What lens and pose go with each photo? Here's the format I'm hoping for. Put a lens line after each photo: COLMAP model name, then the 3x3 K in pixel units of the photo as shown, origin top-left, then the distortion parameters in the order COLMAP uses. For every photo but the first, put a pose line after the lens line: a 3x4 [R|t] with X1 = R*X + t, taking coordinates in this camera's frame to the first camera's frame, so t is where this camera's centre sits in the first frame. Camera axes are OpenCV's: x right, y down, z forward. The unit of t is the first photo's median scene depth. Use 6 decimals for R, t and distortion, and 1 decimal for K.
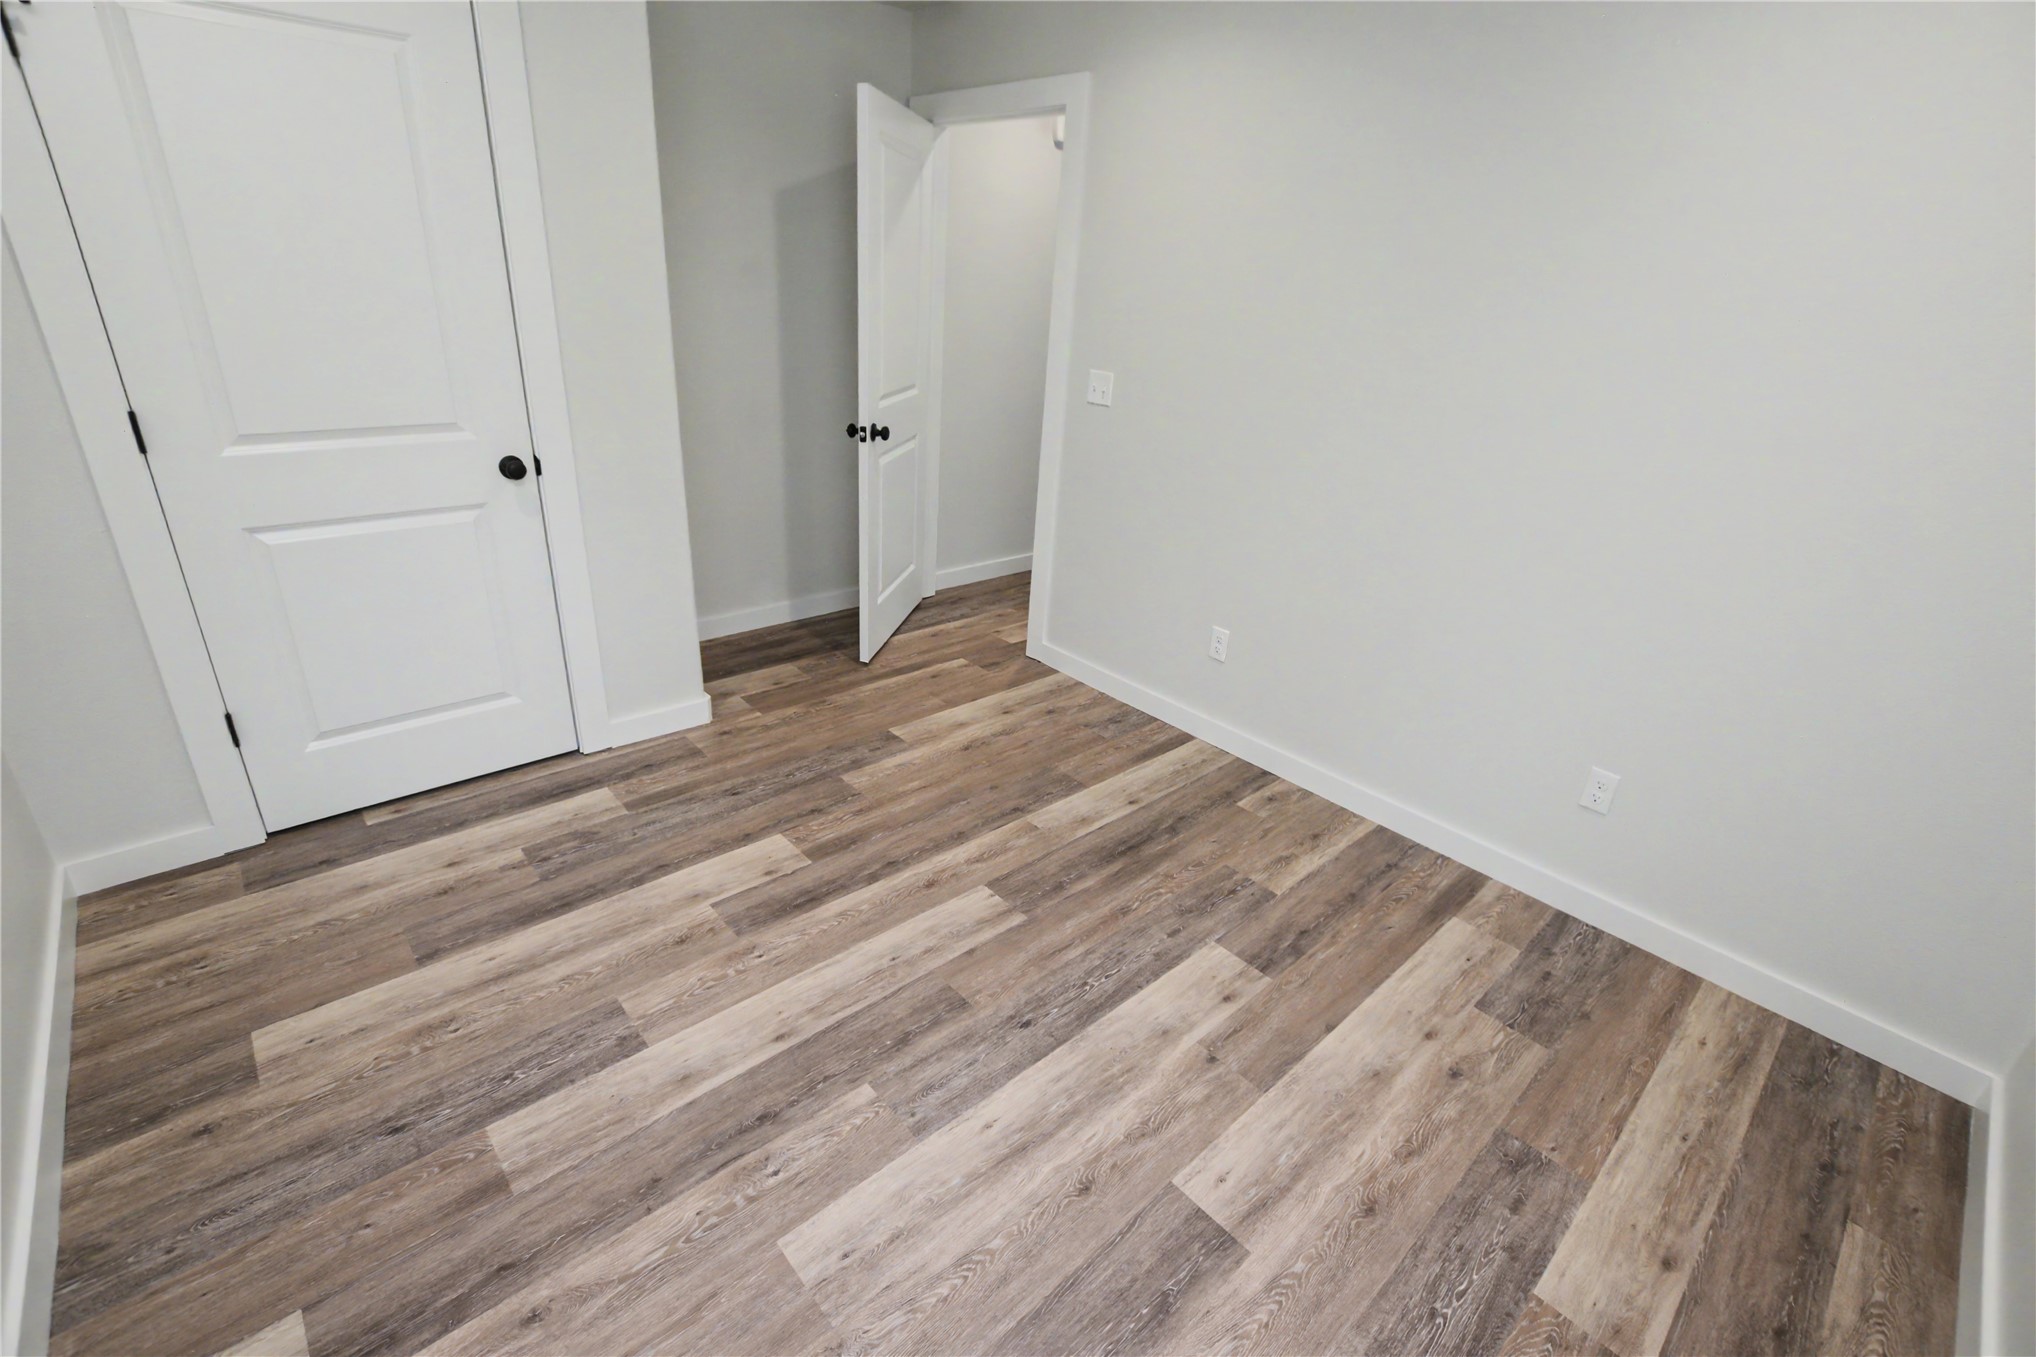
lens RADIAL K [[896.5, 0, 1020.0], [0, 896.5, 680.8], [0, 0, 1]] dist [-0.039128, 0.007438]
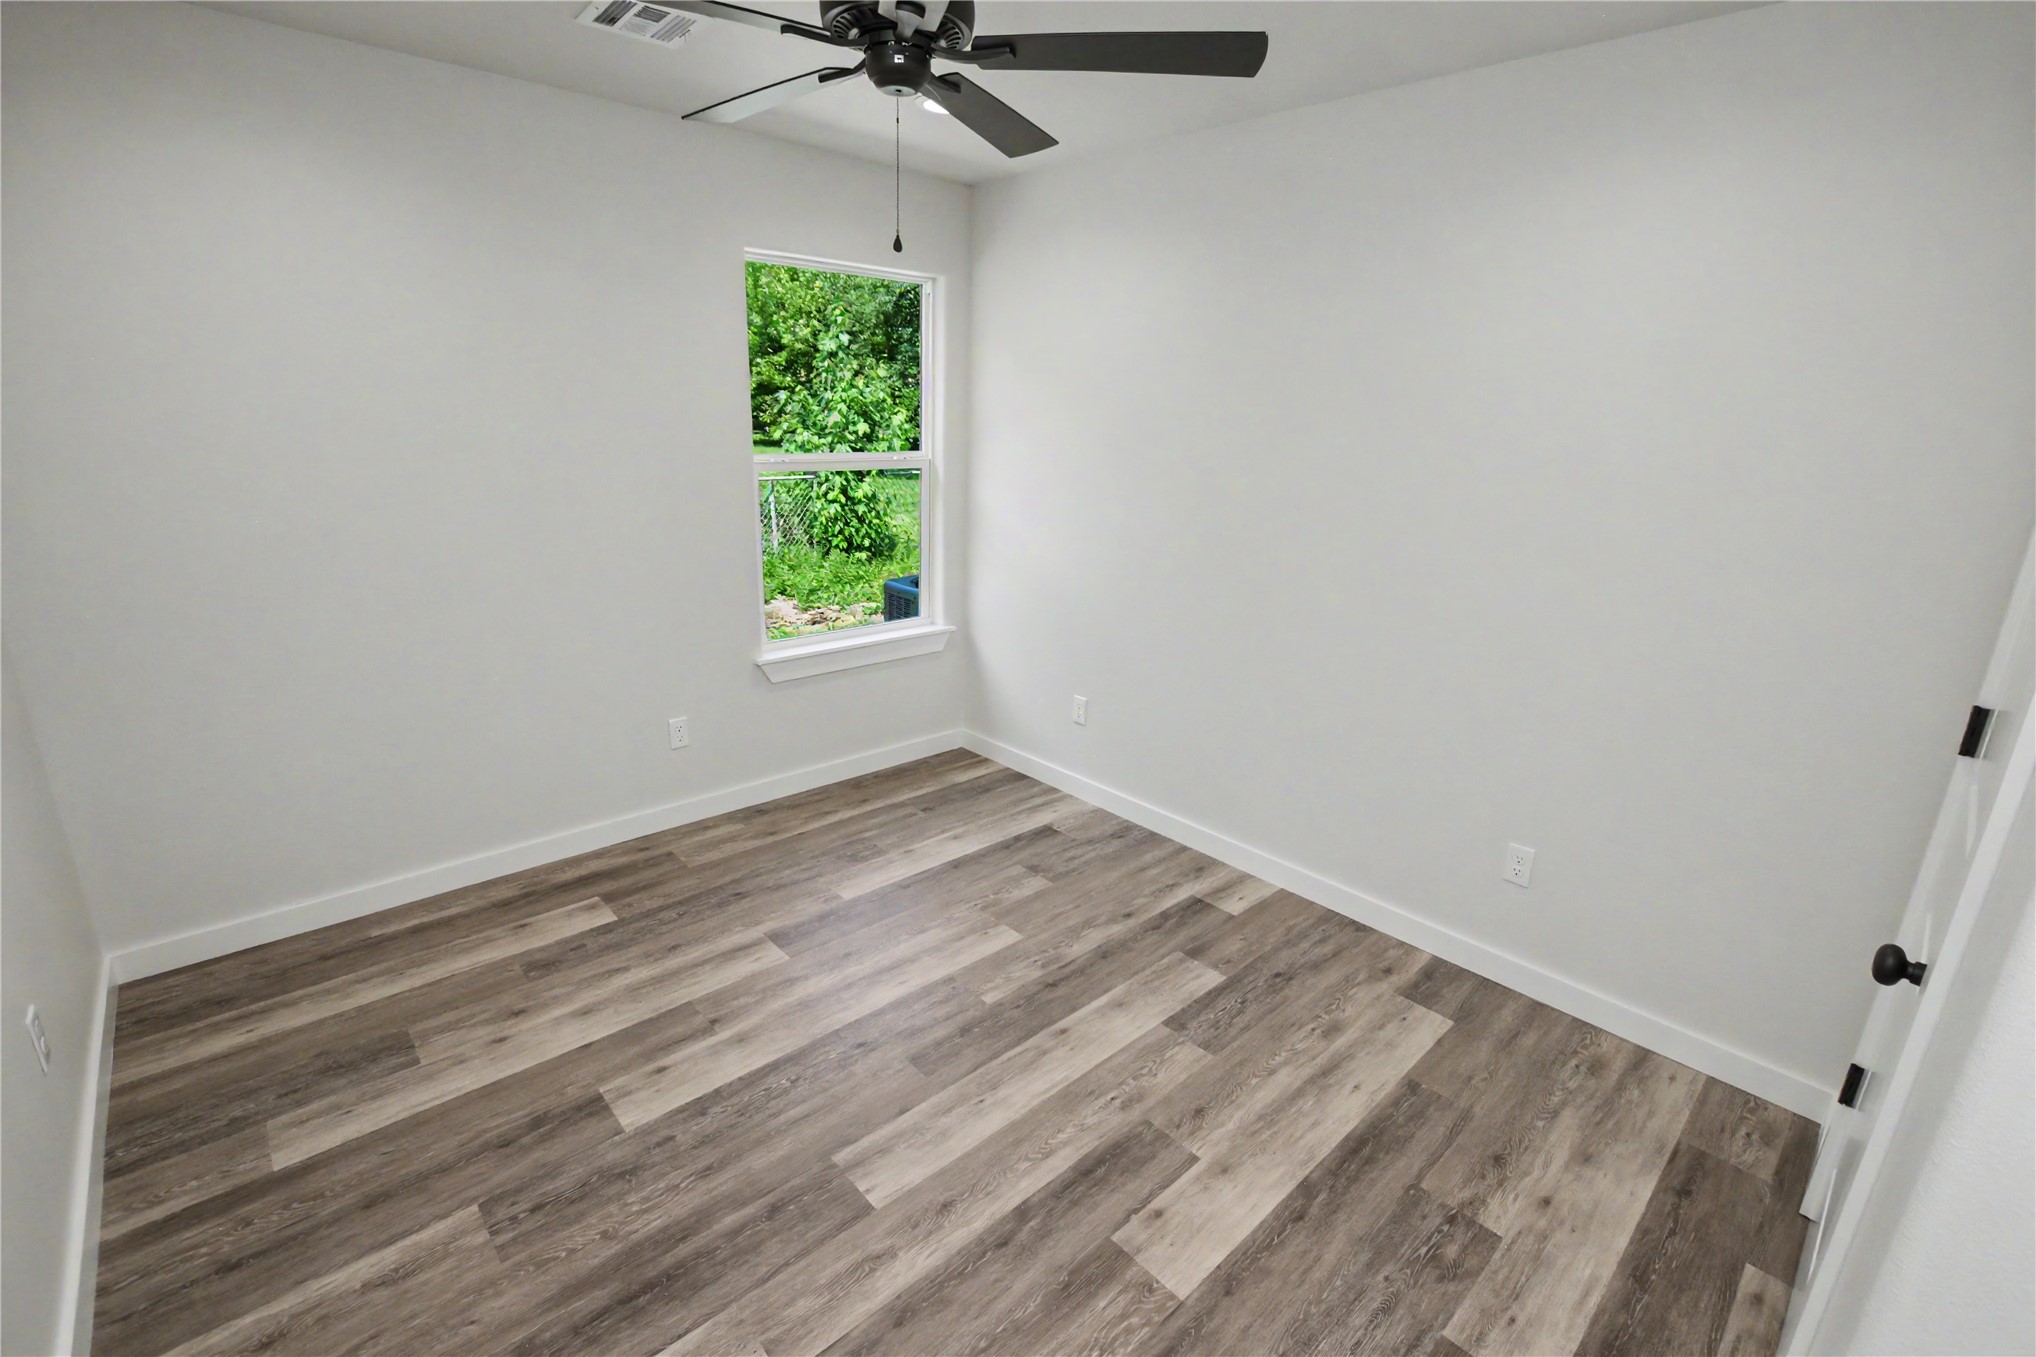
lens RADIAL K [[896.5, 0, 1020.0], [0, 896.5, 680.8], [0, 0, 1]] dist [-0.039128, 0.007438]
pose [[-0.995683, -0.086982, -0.032408, -0.112149], [-0.087082, 0.754451, 0.650554, -0.689489], [-0.032136, 0.650567, -0.758768, 1.447927]]
